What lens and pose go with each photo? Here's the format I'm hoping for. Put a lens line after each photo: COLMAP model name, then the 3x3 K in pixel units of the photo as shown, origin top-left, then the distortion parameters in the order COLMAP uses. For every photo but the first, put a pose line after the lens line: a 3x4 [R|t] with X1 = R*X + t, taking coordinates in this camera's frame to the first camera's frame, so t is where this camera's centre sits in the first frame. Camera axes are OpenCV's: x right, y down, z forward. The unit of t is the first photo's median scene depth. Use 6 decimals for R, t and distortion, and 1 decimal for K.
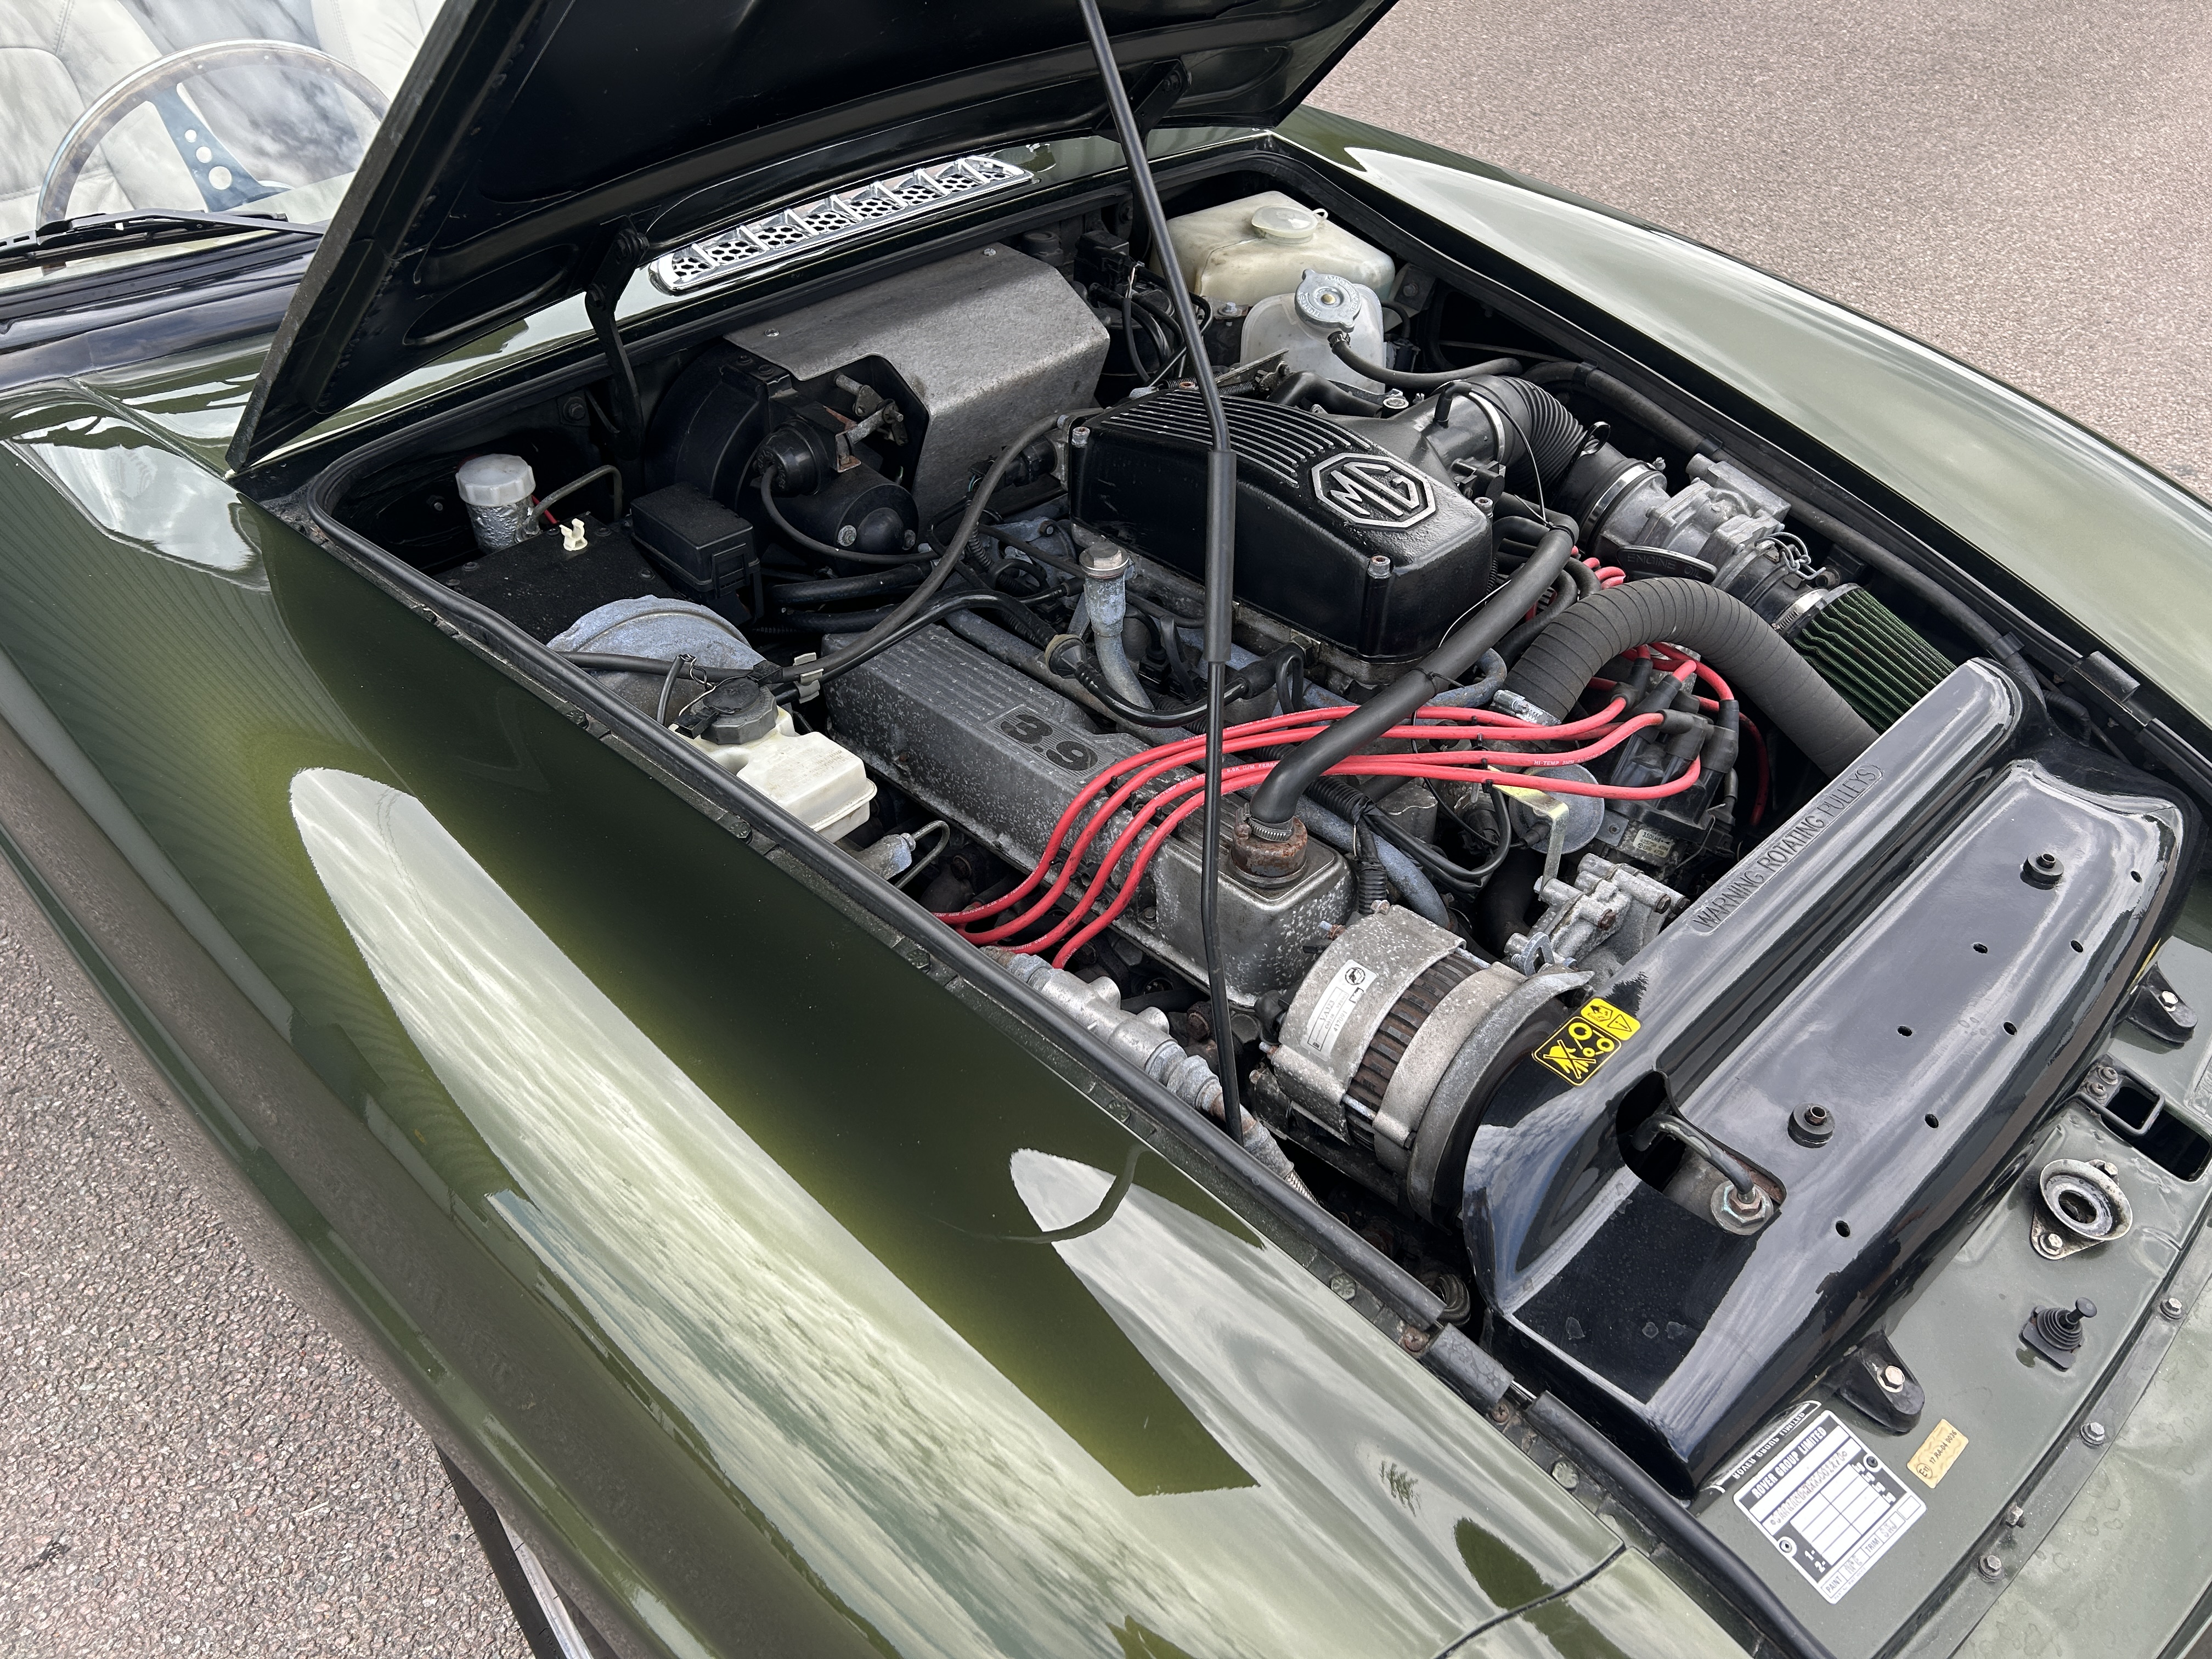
lens RADIAL K [[1695.8, 0, 1112.6], [0, 1695.8, 826.2], [0, 0, 1]] dist [0.054367, -0.061149]
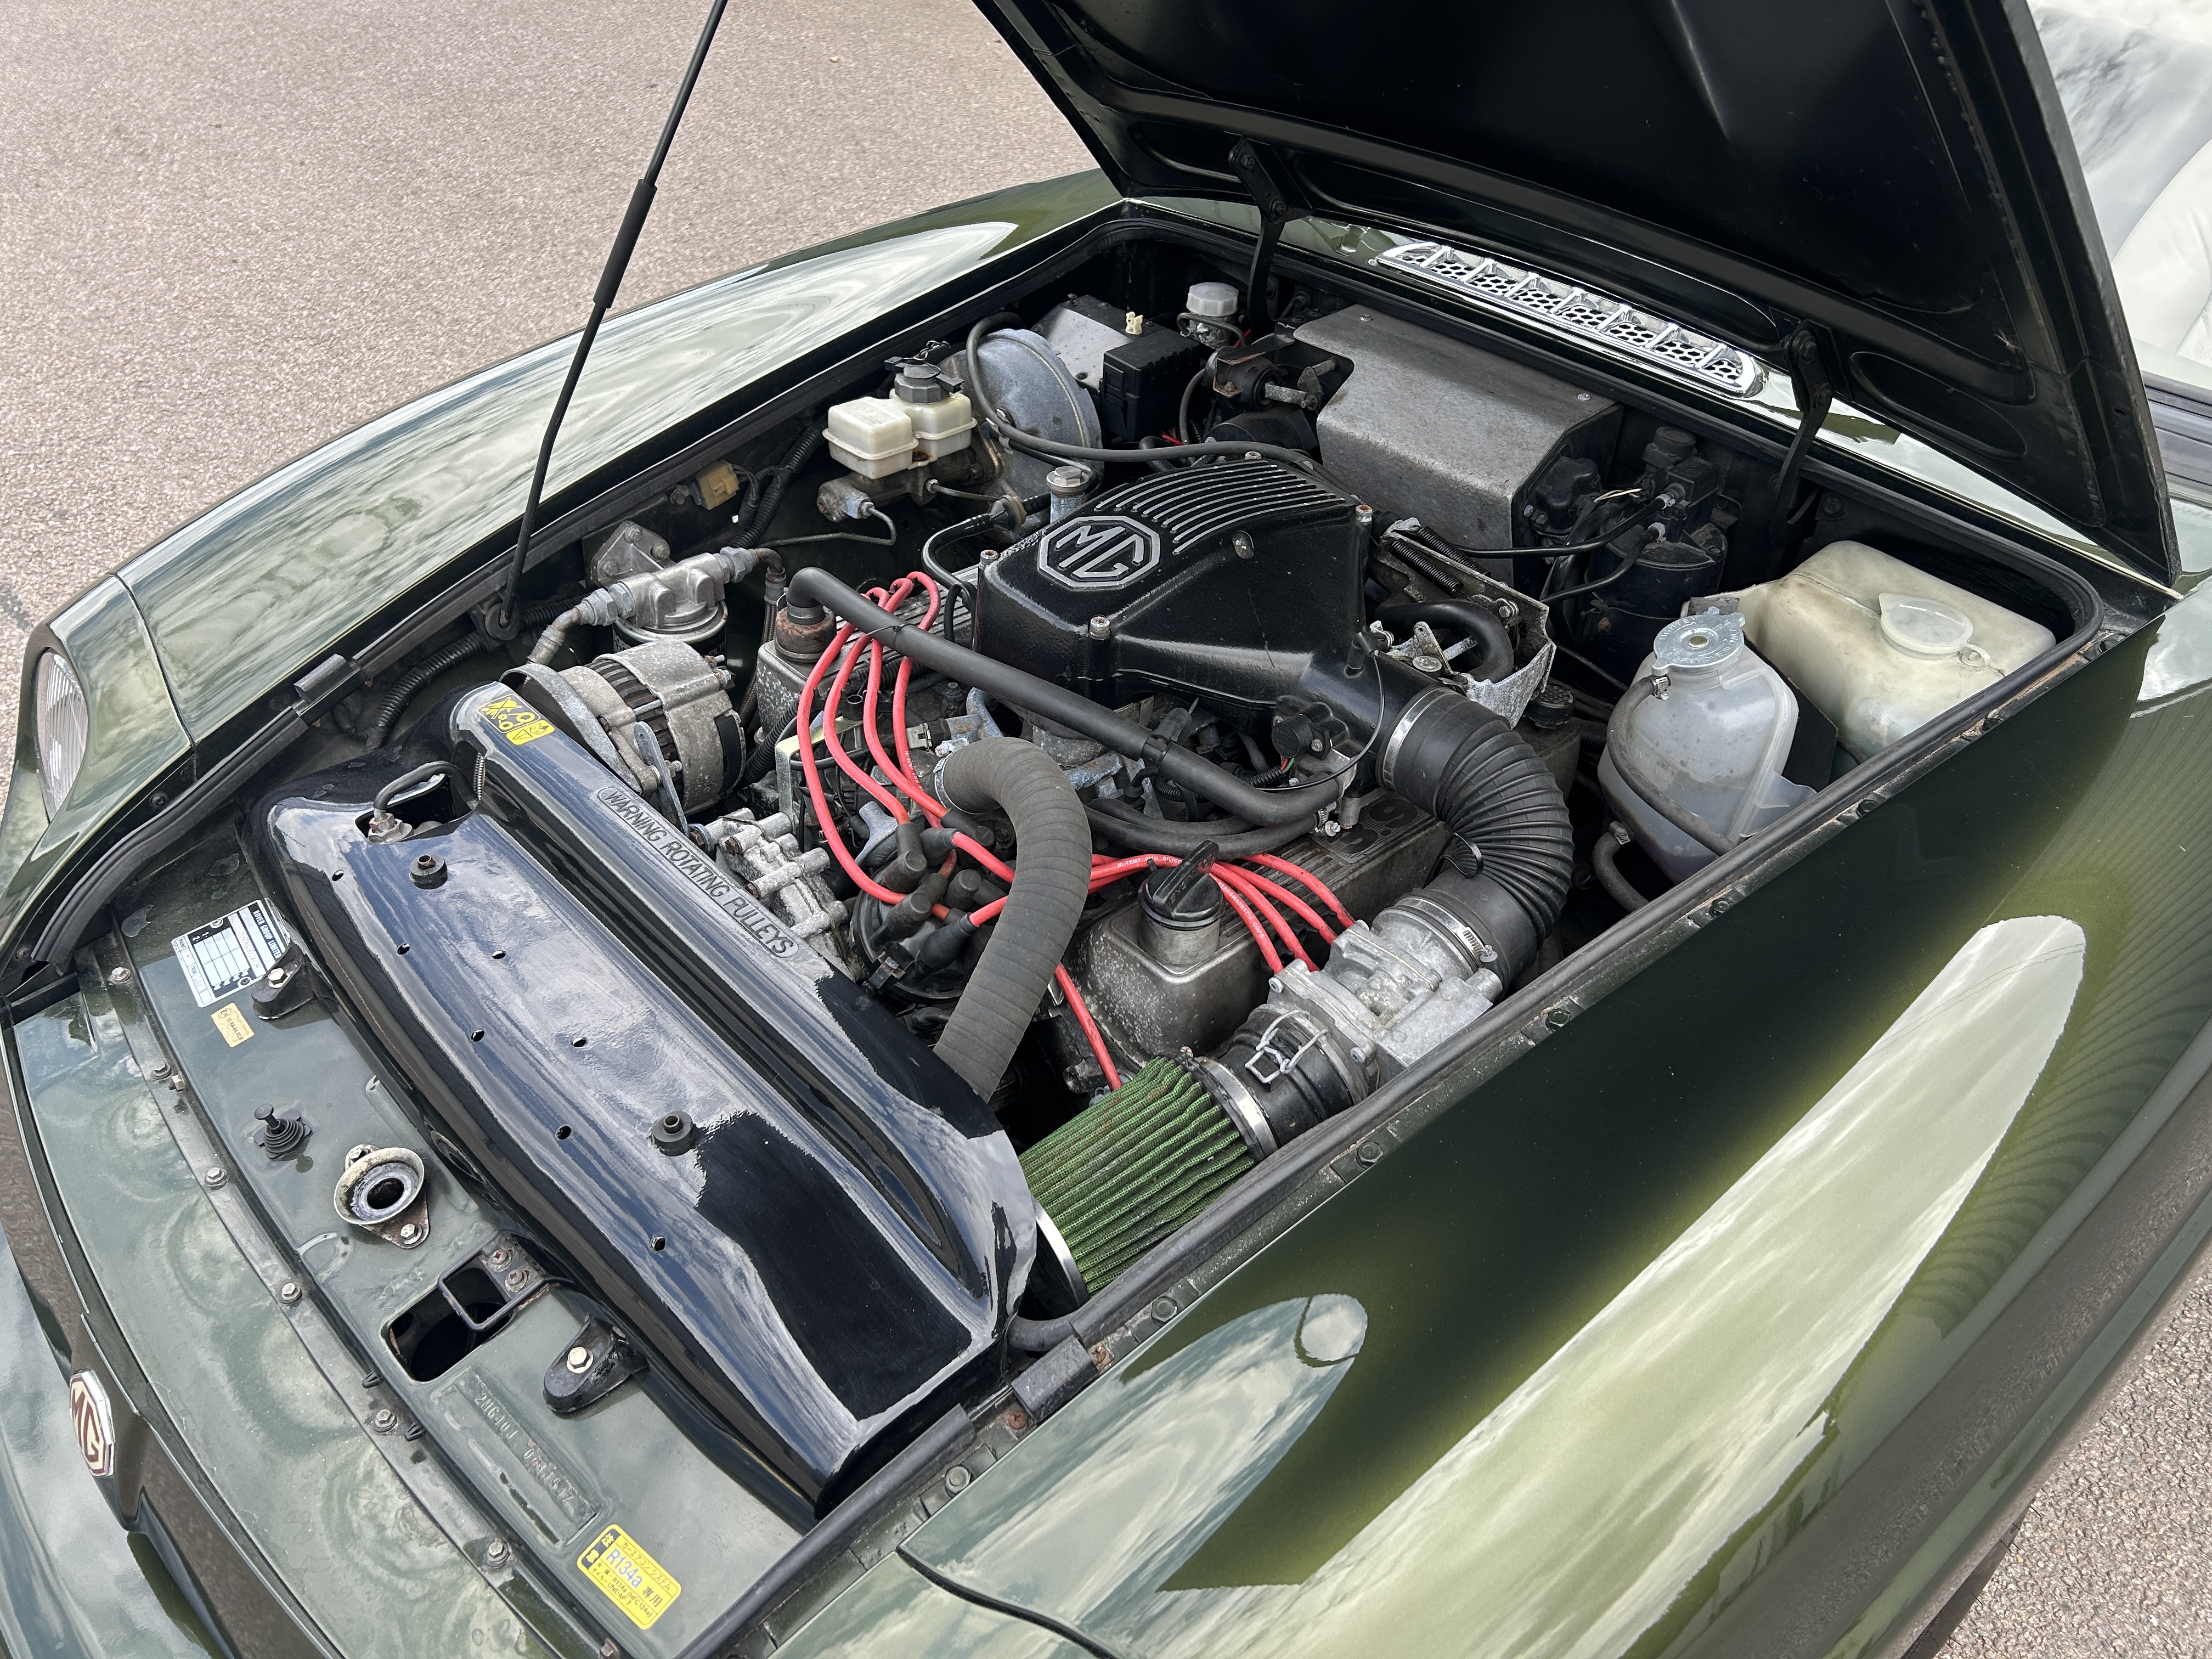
lens RADIAL K [[1664.2, 0, 1110.5], [0, 1664.2, 844.8], [0, 0, 1]] dist [0.082439, -0.095291]
pose [[-0.038256, 0.607149, -0.793666, 1.317377], [-0.662691, 0.579050, 0.474912, -0.719013], [0.747915, 0.544124, 0.380200, 0.892382]]
